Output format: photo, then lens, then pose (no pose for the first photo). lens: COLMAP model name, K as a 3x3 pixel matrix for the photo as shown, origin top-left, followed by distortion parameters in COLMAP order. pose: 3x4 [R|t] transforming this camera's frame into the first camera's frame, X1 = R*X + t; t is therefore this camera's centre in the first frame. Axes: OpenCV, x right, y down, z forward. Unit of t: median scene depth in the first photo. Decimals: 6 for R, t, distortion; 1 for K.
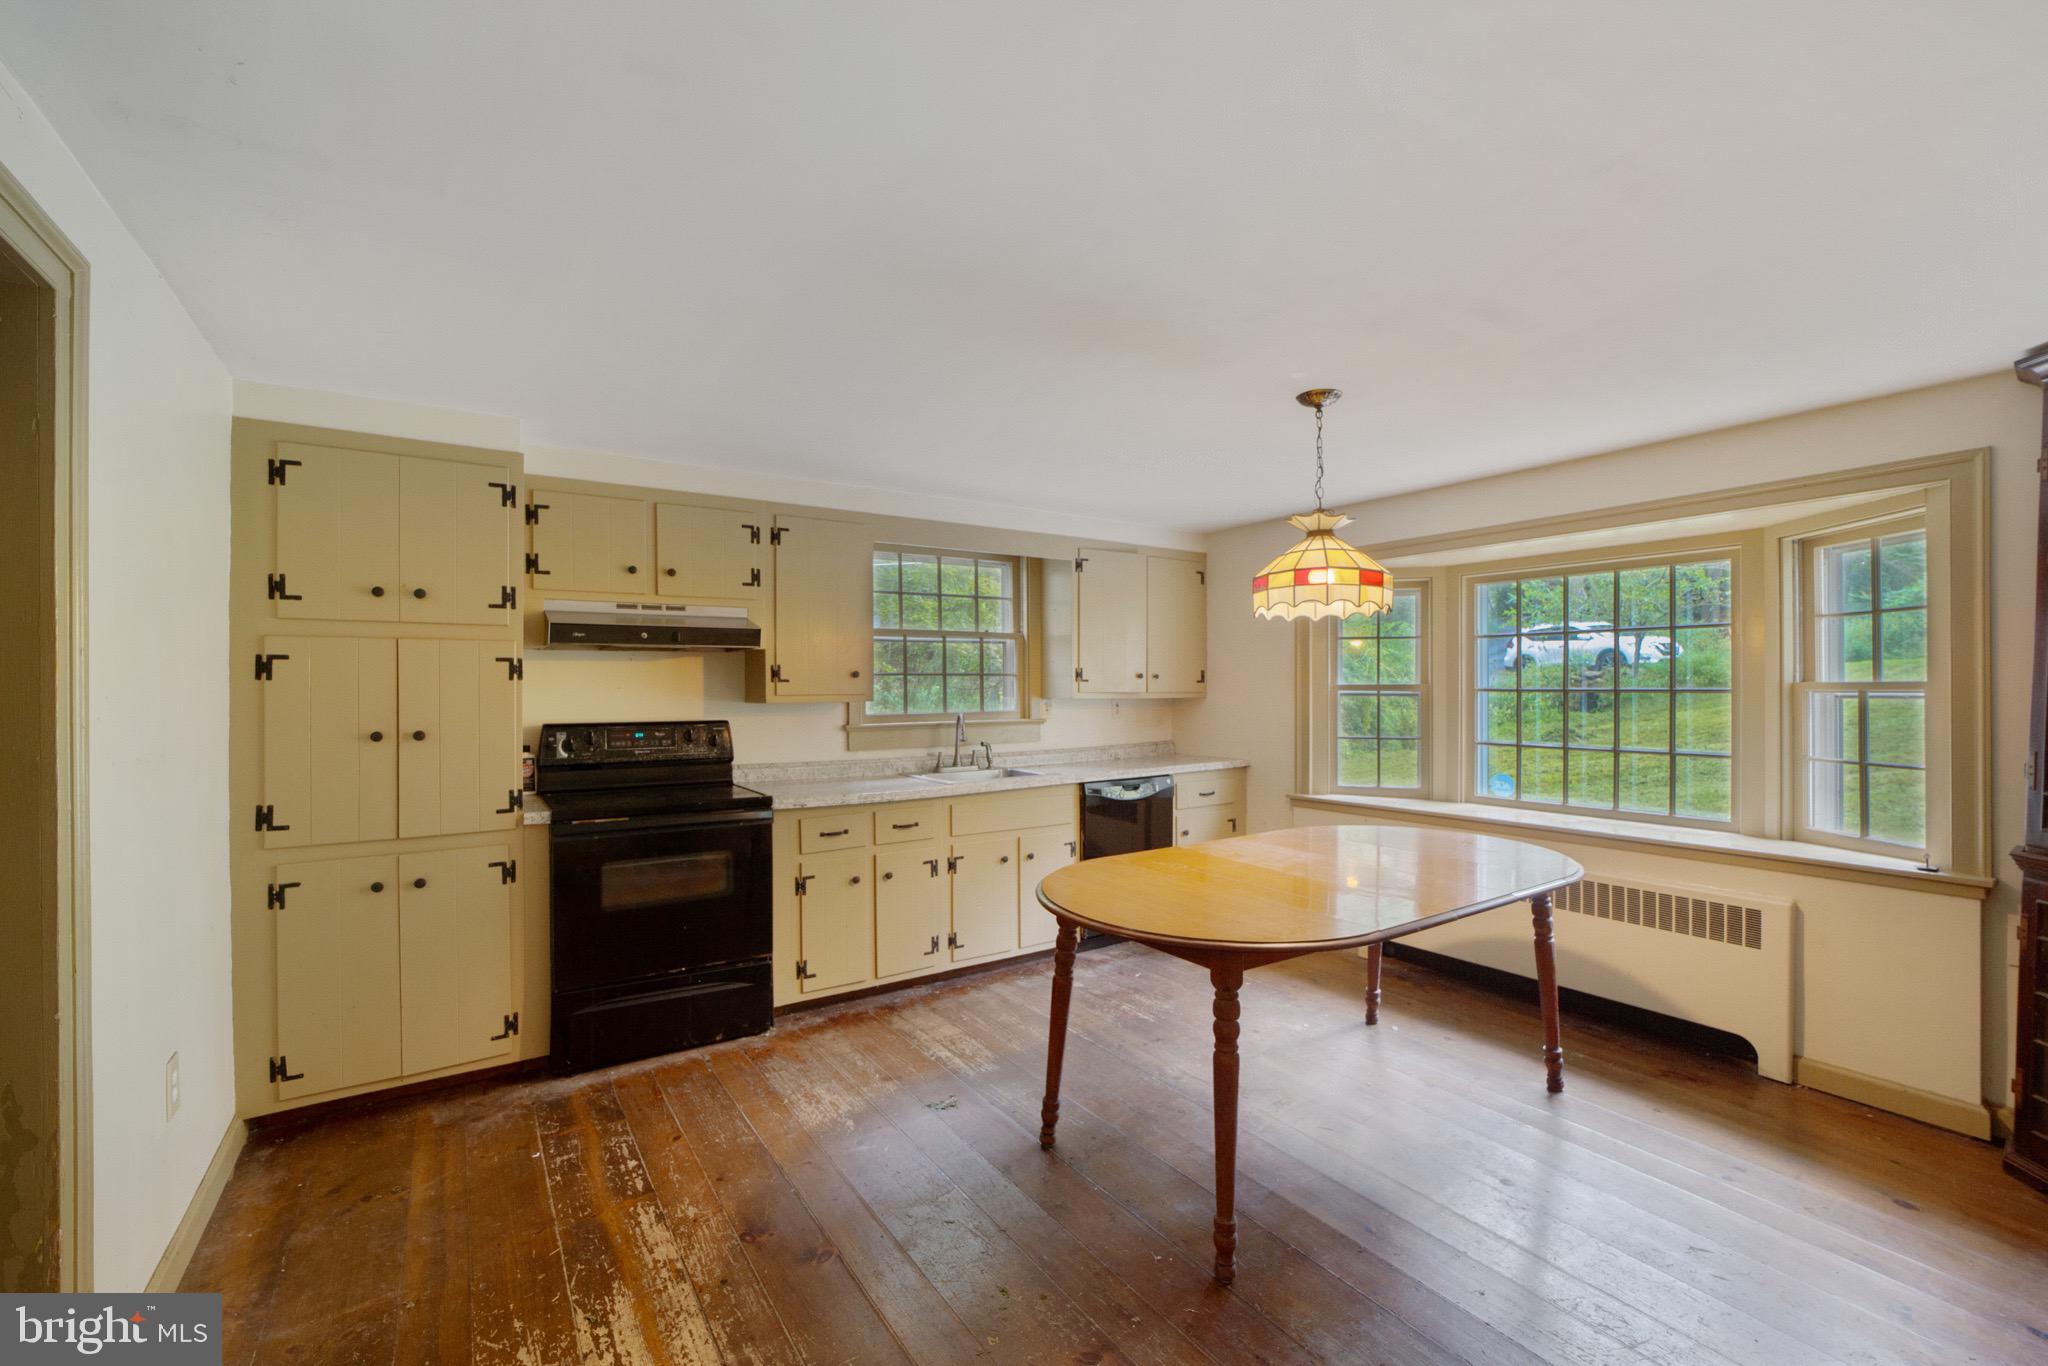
lens RADIAL K [[789.0, 0, 1024.9], [0, 789.0, 690.4], [0, 0, 1]] dist [-0.017687, 0.008303]
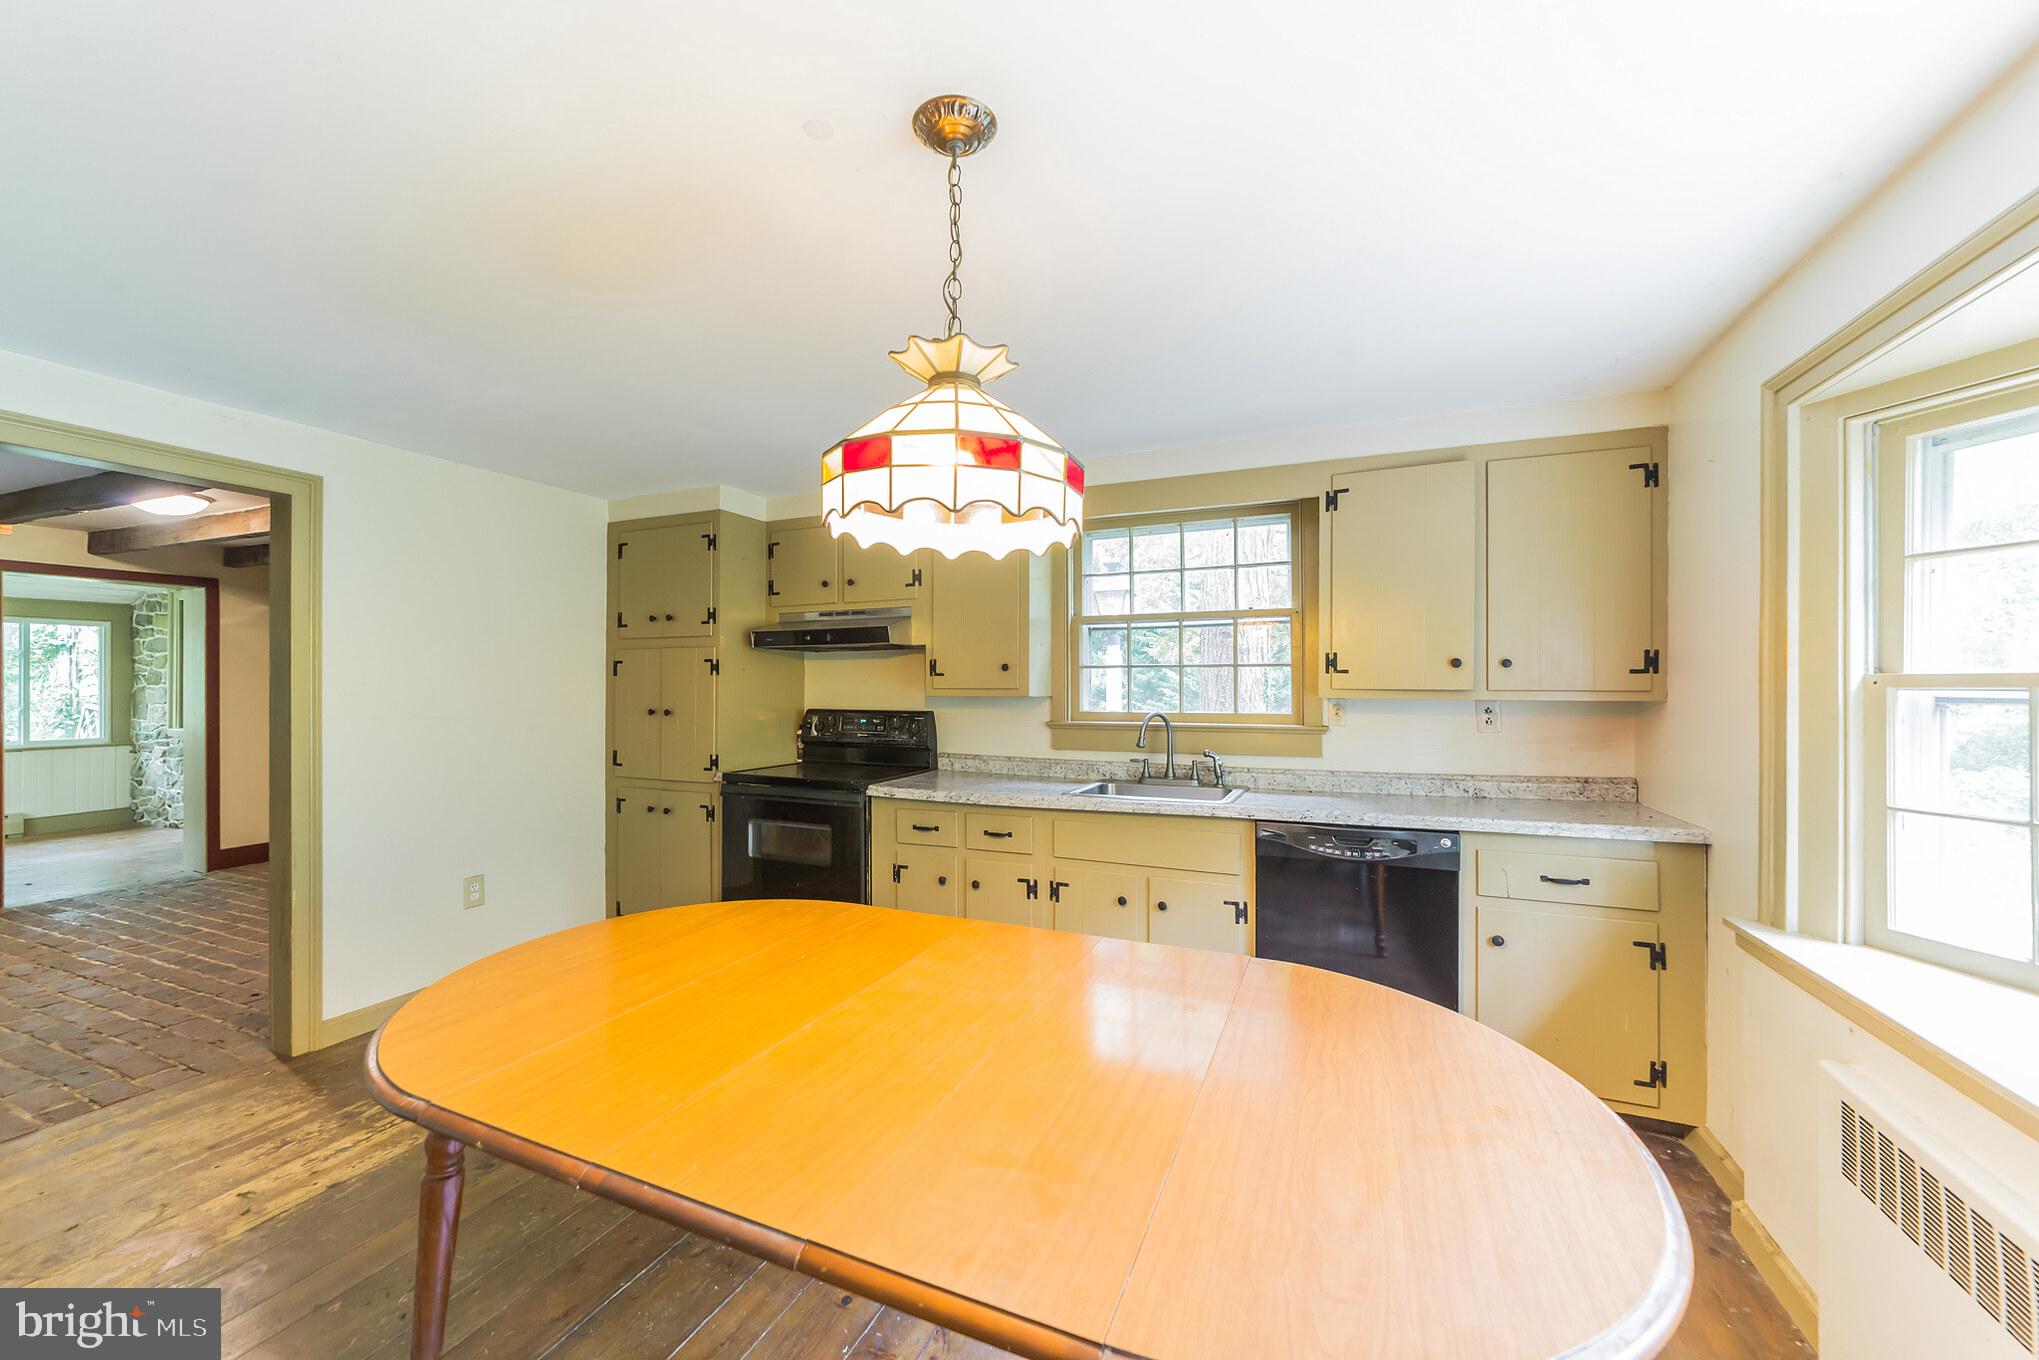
lens RADIAL K [[785.6, 0, 1020.4], [0, 785.6, 687.4], [0, 0, 1]] dist [-0.017687, 0.008303]
pose [[0.561548, 0.009433, -0.827391, 0.587309], [-0.004983, 0.999955, 0.008018, -0.004053], [0.827429, -0.000380, 0.561570, 0.498677]]
